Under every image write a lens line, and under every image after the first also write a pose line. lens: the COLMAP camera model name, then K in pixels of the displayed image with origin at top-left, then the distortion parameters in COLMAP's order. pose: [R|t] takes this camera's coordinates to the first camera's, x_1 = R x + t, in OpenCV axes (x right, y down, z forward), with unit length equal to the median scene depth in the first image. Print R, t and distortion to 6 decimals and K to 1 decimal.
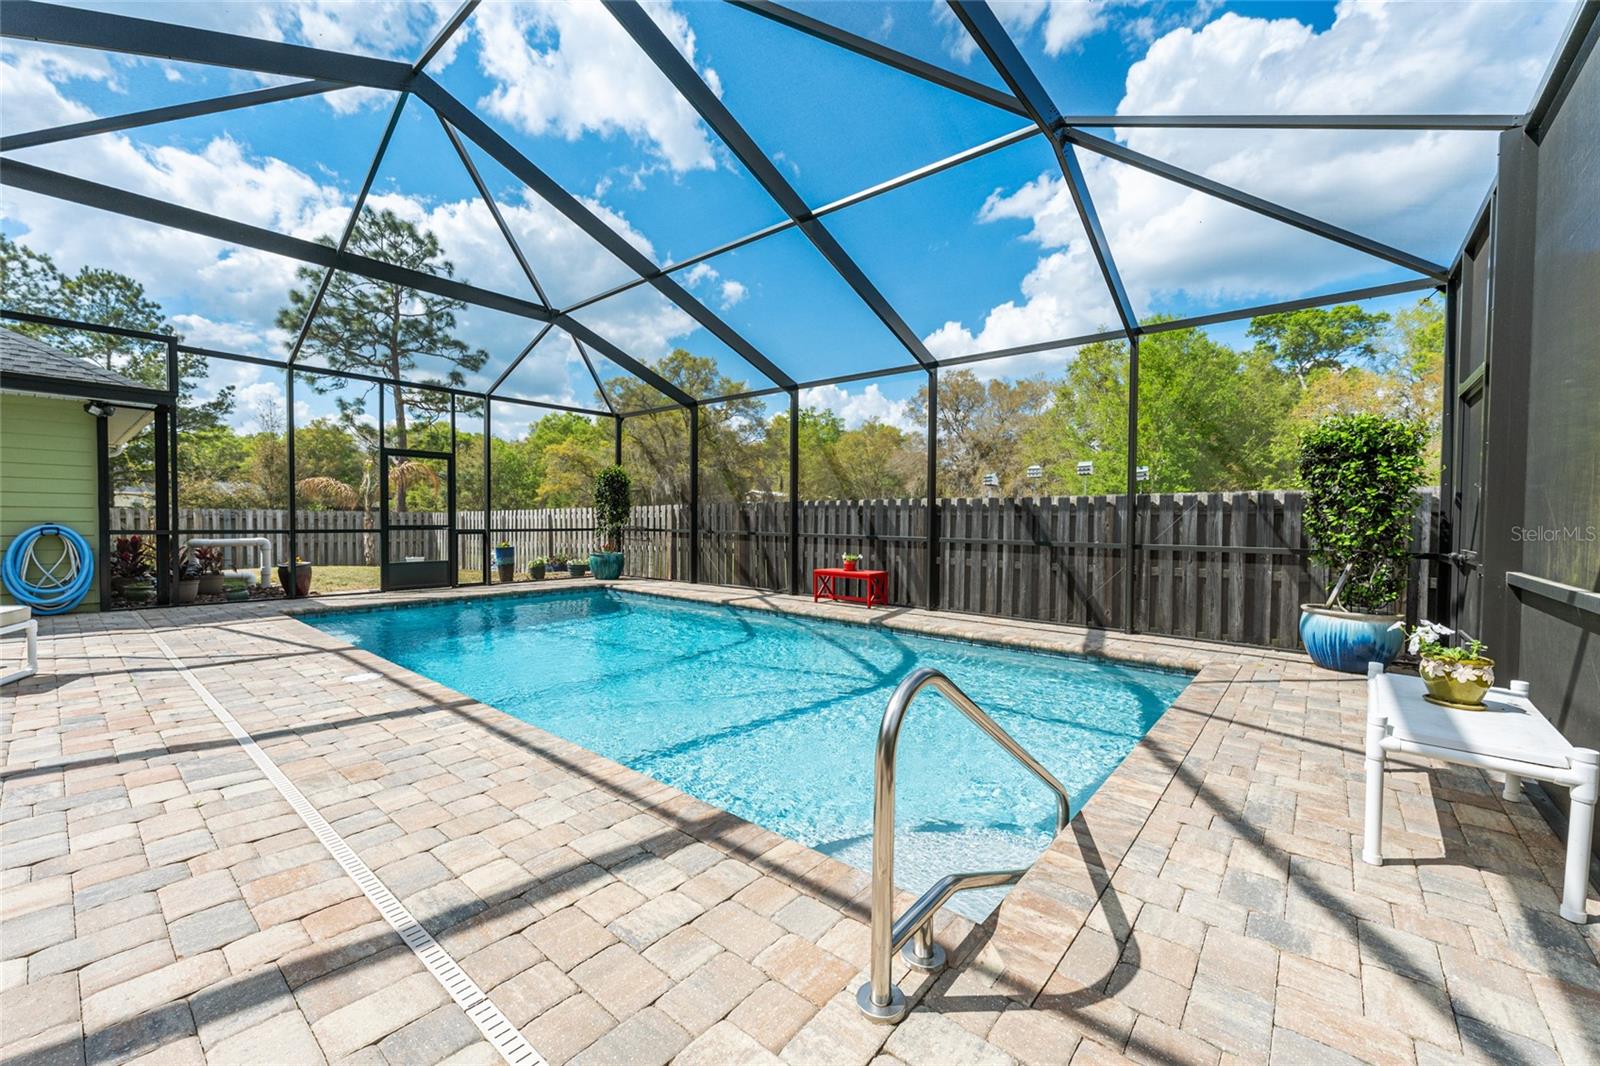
lens RADIAL K [[633.3, 0, 805.5], [0, 633.3, 536.4], [0, 0, 1]] dist [0.000865, 0.000223]
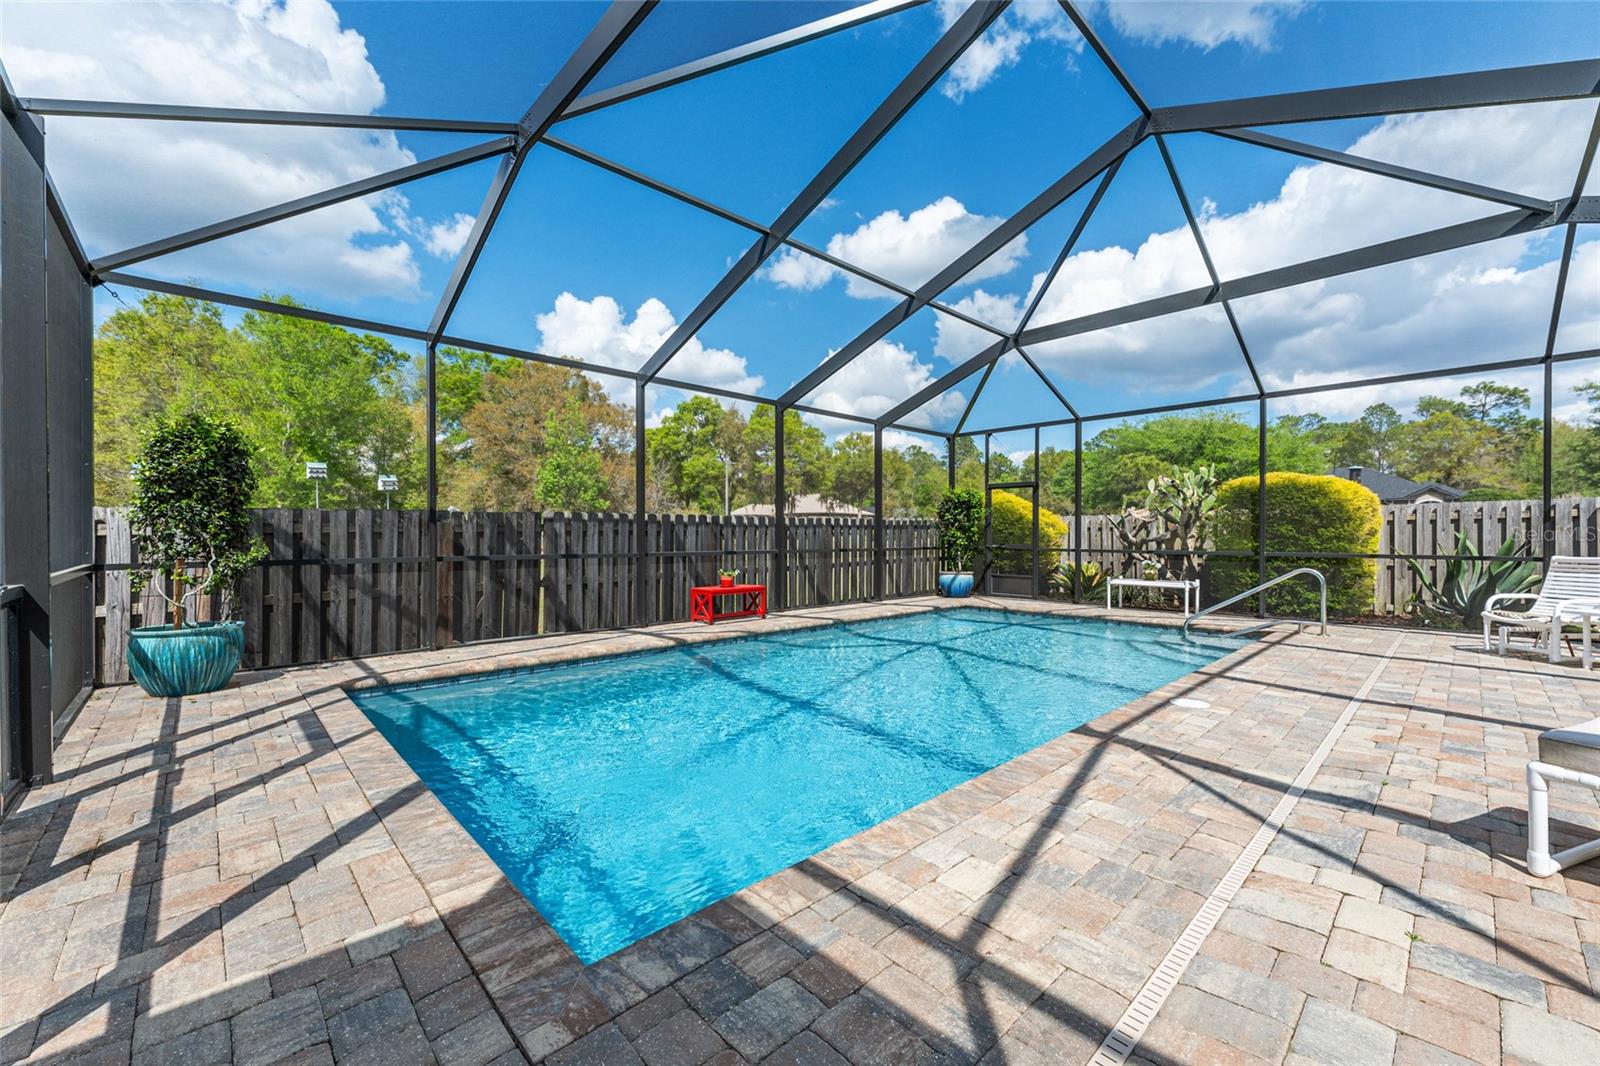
lens RADIAL K [[633.3, 0, 792.2], [0, 633.3, 533.5], [0, 0, 1]] dist [0.000865, 0.000223]
pose [[0.123706, -0.013331, 0.992229, -0.984877], [0.027145, 0.999581, 0.010045, -0.040841], [-0.991948, 0.025691, 0.124016, 0.840192]]
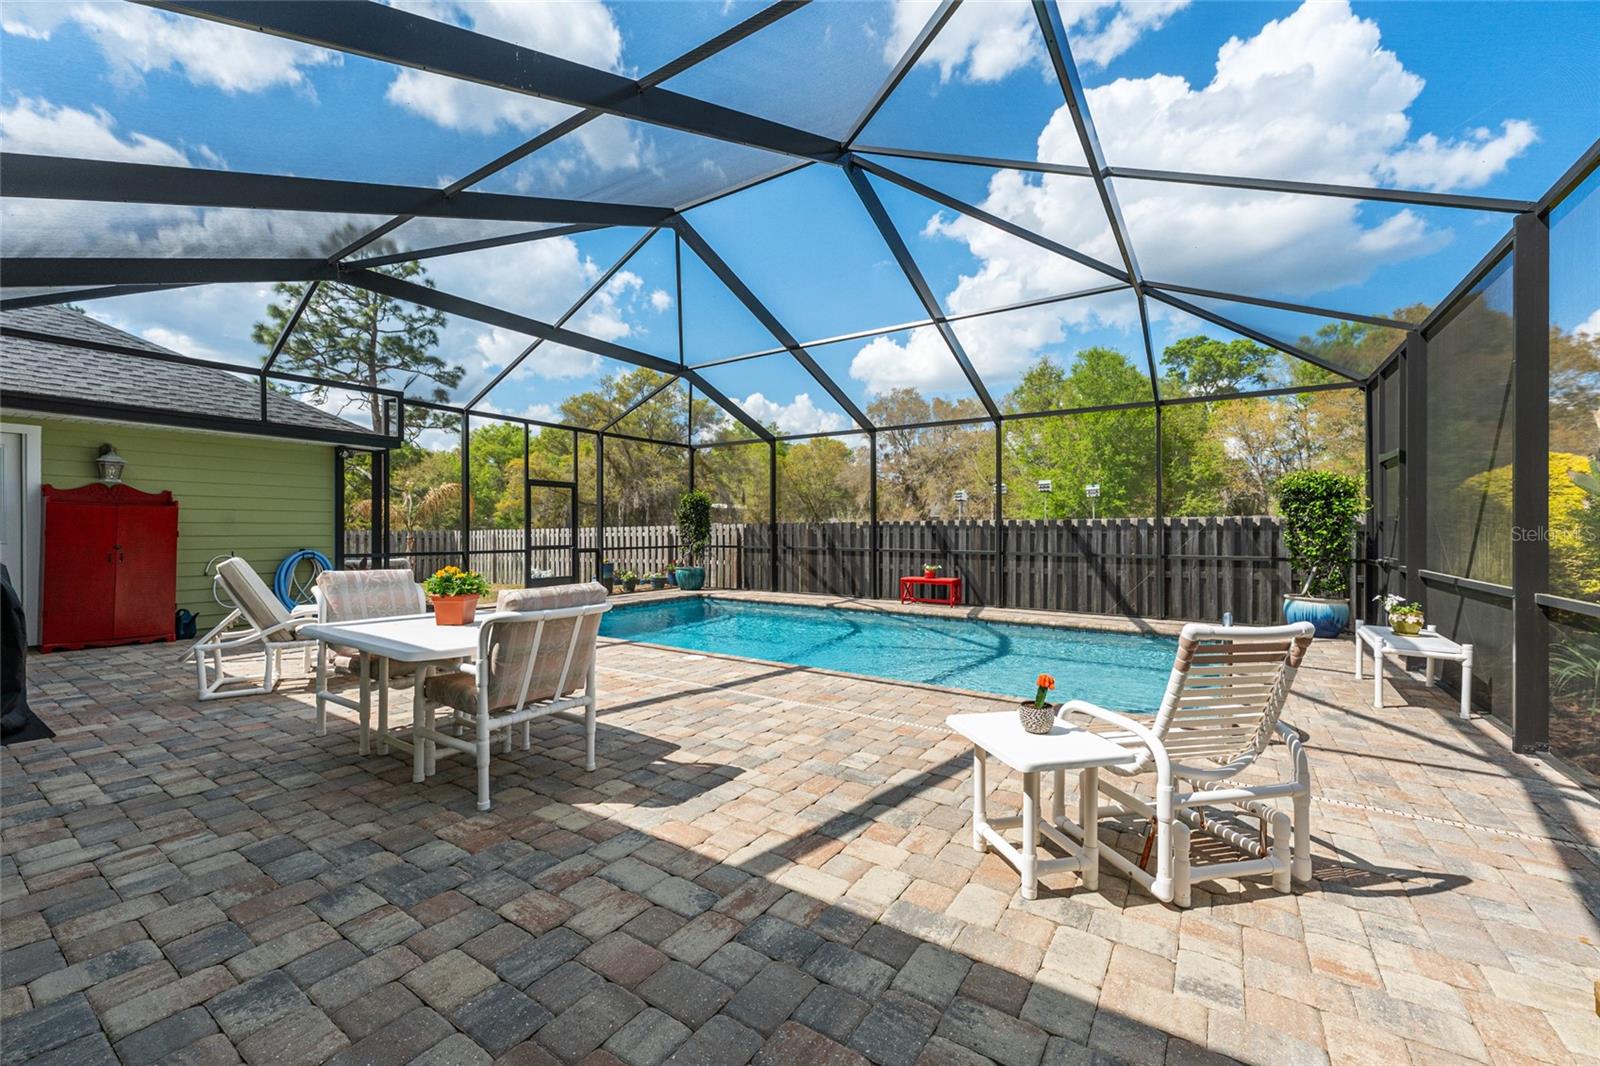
lens RADIAL K [[633.3, 0, 810.5], [0, 633.3, 532.8], [0, 0, 1]] dist [0.000865, 0.000223]
pose [[0.993658, -0.008894, 0.112088, -0.332316], [0.011404, 0.999698, -0.021773, -0.012457], [-0.111861, 0.022913, 0.993460, -0.245896]]
